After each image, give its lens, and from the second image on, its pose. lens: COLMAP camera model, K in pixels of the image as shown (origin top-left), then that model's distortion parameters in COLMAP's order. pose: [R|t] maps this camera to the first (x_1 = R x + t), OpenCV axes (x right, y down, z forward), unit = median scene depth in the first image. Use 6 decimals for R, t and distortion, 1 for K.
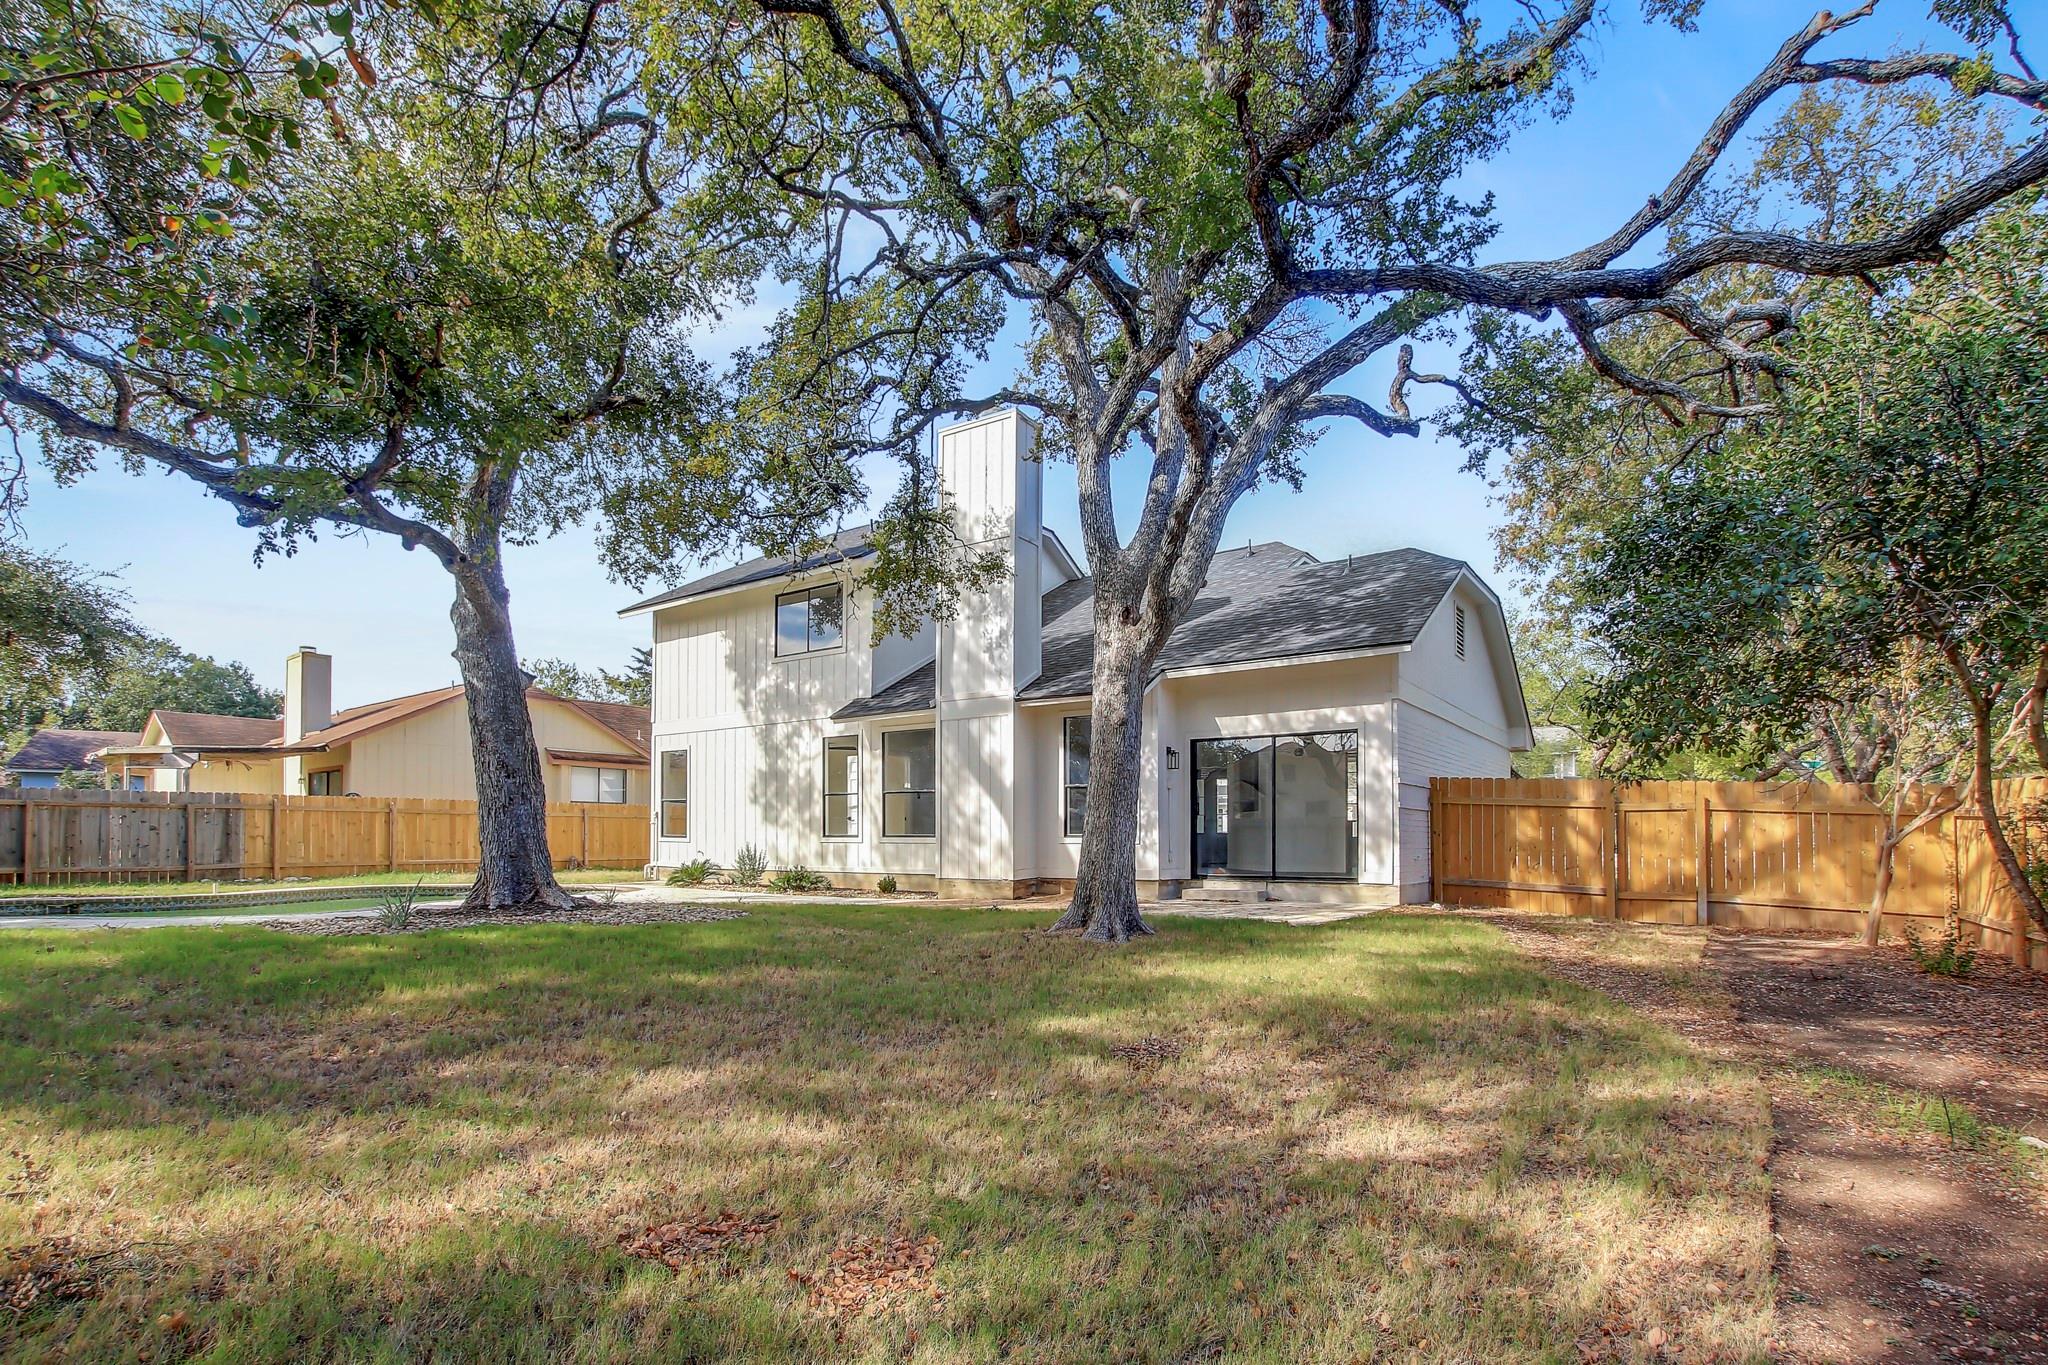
lens RADIAL K [[966.6, 0, 1019.8], [0, 966.6, 685.0], [0, 0, 1]] dist [-0.017576, 0.000383]
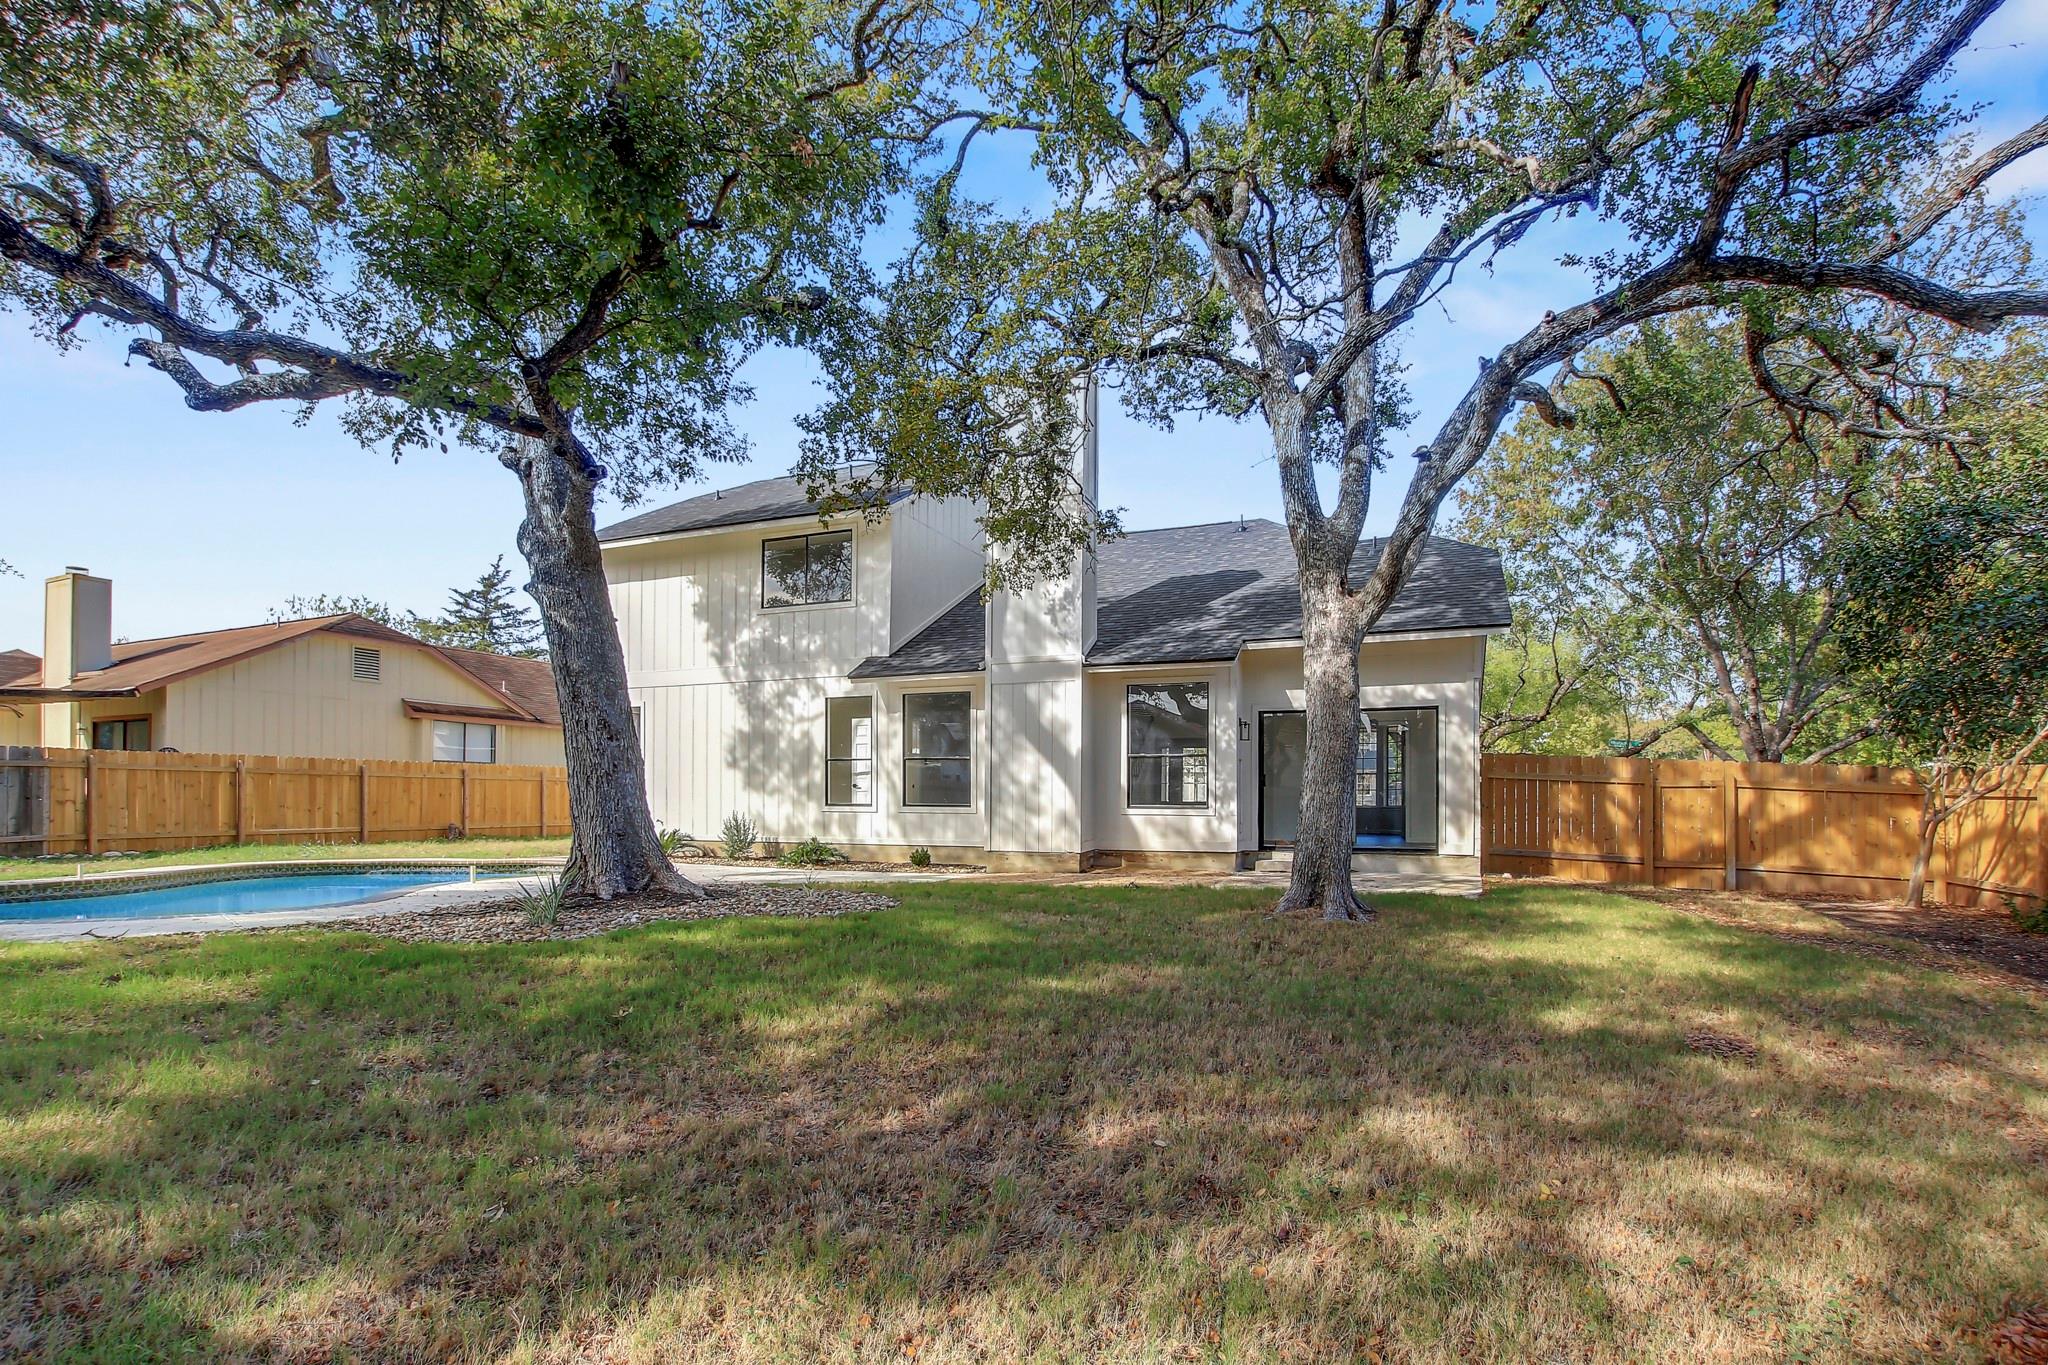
lens RADIAL K [[952.0, 0, 1020.9], [0, 952.0, 655.3], [0, 0, 1]] dist [-0.001370, -0.012120]
pose [[0.974862, 0.036582, 0.219785, -0.270948], [-0.038102, 0.999270, 0.002683, 0.005441], [-0.219527, -0.010989, 0.975545, 0.085784]]
